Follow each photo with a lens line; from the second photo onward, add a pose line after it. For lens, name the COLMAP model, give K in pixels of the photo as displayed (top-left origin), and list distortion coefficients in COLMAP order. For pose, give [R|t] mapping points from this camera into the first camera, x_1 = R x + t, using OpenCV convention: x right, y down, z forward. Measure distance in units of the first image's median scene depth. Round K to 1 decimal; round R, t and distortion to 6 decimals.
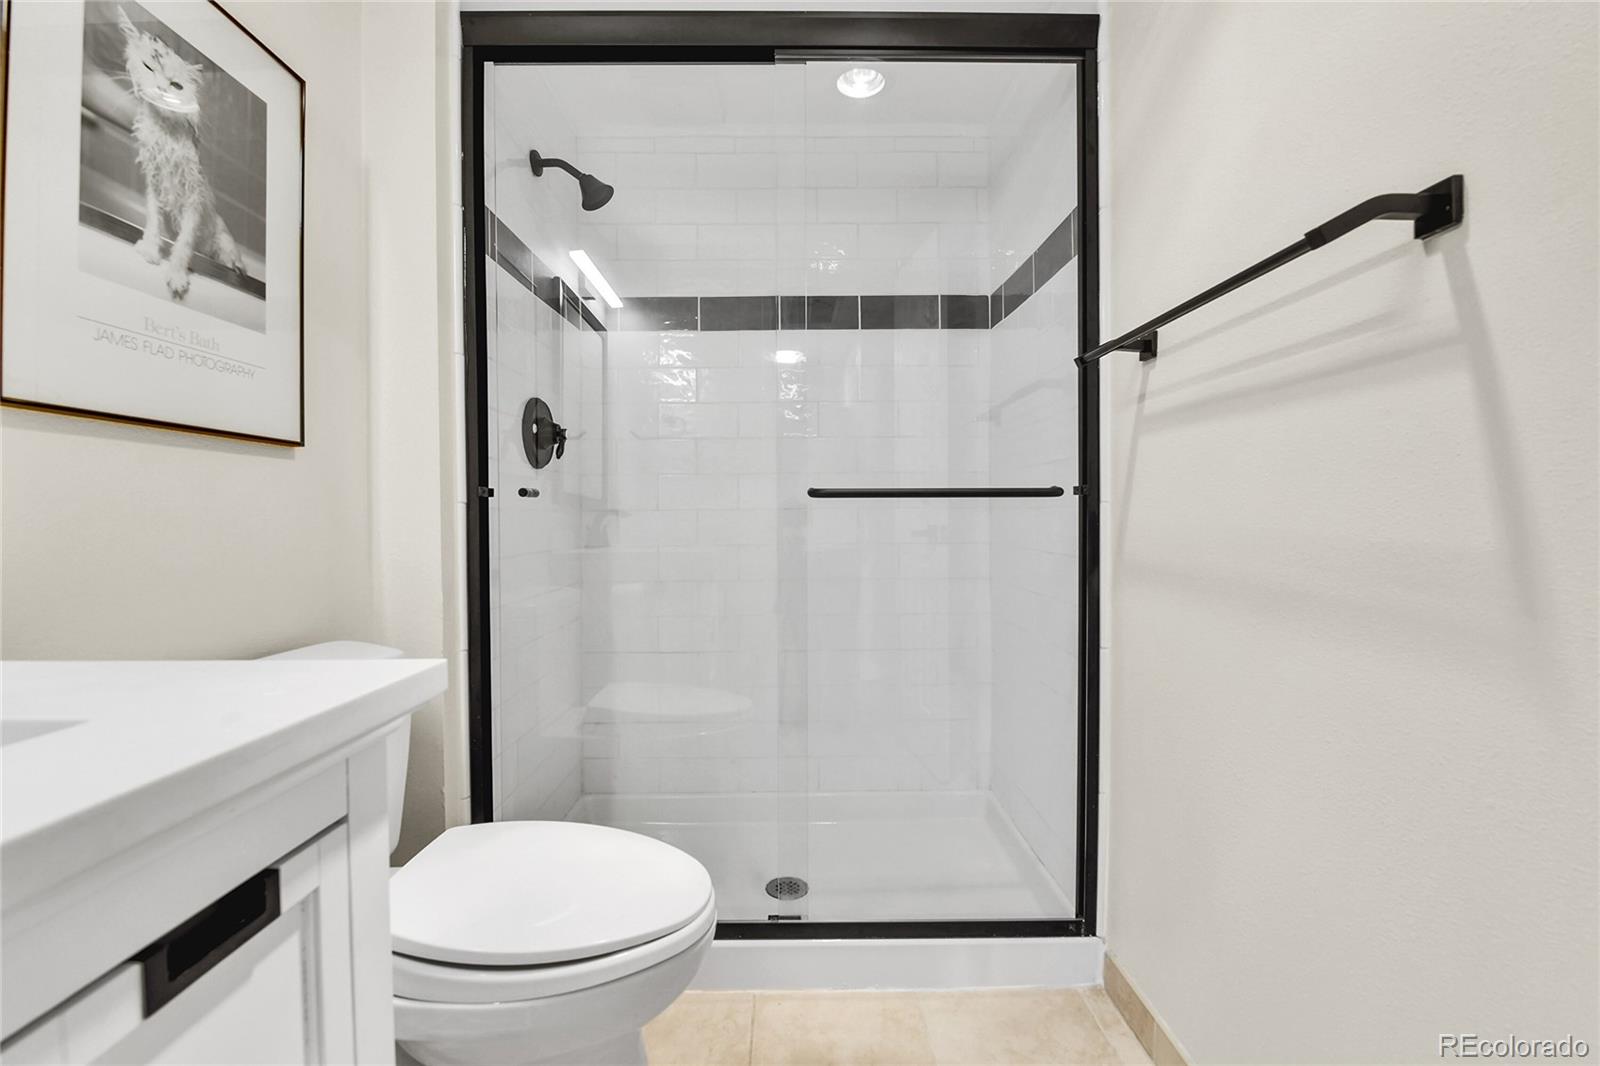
lens RADIAL K [[695.8, 0, 804.6], [0, 695.8, 523.9], [0, 0, 1]] dist [-0.000980, -0.009358]
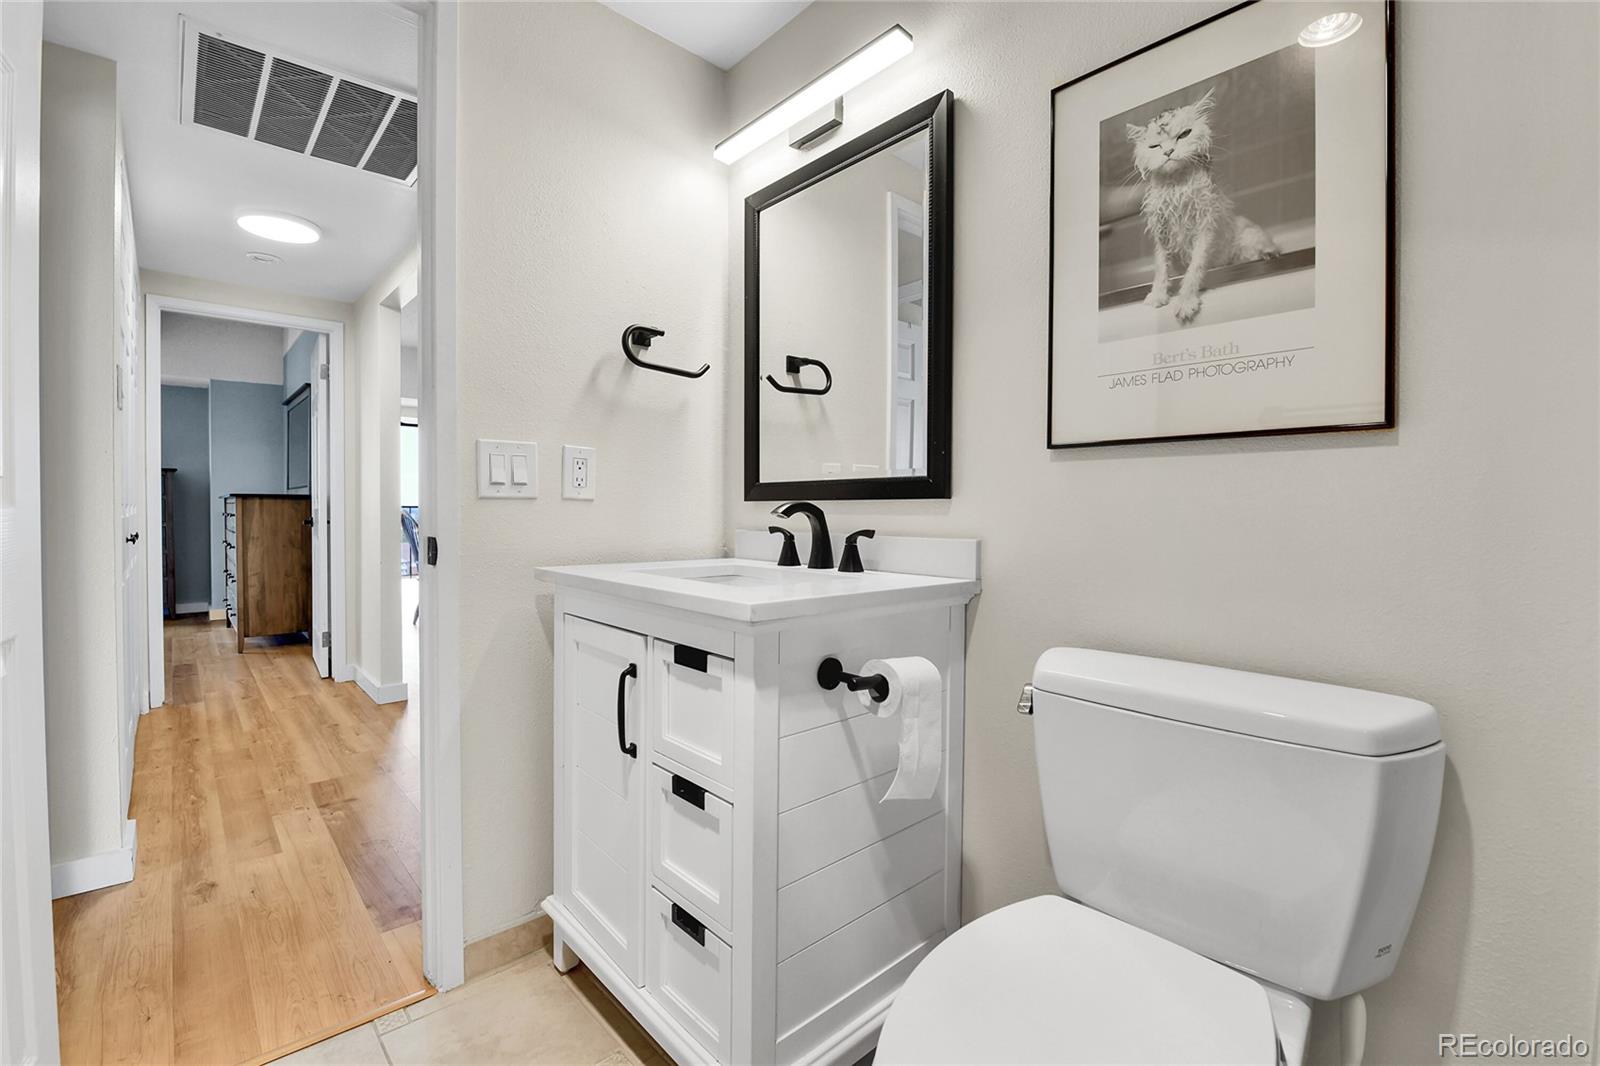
lens RADIAL K [[695.8, 0, 804.6], [0, 695.8, 523.9], [0, 0, 1]] dist [-0.000980, -0.009358]
pose [[-0.742898, 0.012480, -0.669289, 0.314143], [-0.011255, 0.999452, 0.031129, -0.030238], [0.669311, 0.030658, -0.742350, 1.447745]]
